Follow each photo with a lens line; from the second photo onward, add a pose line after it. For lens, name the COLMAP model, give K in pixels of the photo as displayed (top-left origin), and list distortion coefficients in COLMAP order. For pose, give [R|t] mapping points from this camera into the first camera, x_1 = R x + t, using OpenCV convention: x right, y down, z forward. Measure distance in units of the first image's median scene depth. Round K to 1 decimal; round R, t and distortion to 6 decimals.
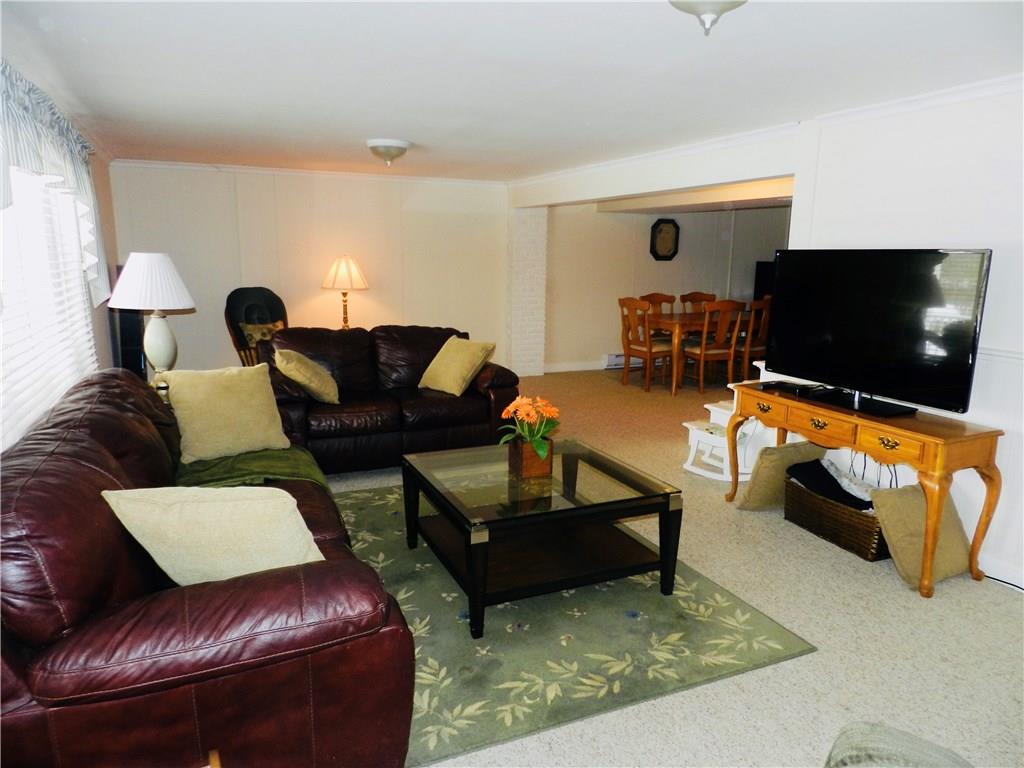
lens RADIAL K [[690.8, 0, 512.0], [0, 690.8, 384.0], [0, 0, 1]] dist [0.000525, -0.000021]
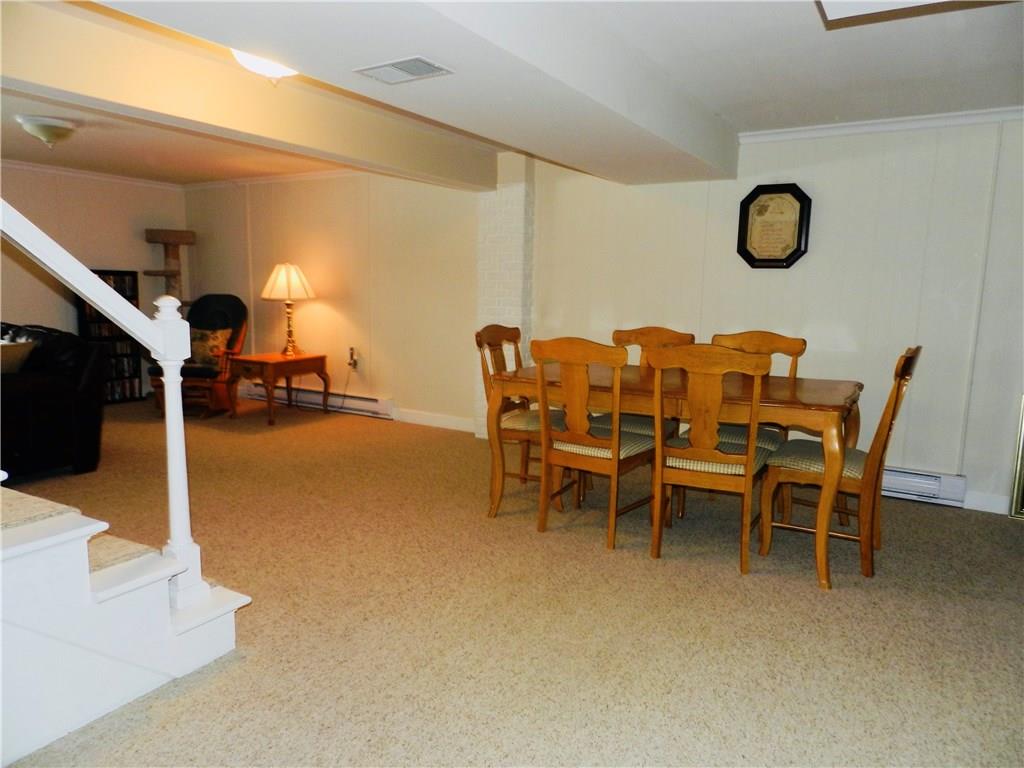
lens RADIAL K [[690.8, 0, 512.0], [0, 690.8, 384.0], [0, 0, 1]] dist [0.000525, -0.000021]
pose [[0.574969, 0.117332, -0.809718, 0.529247], [-0.162416, 0.986336, 0.027596, -0.080895], [0.801892, 0.115644, 0.586170, 0.573422]]
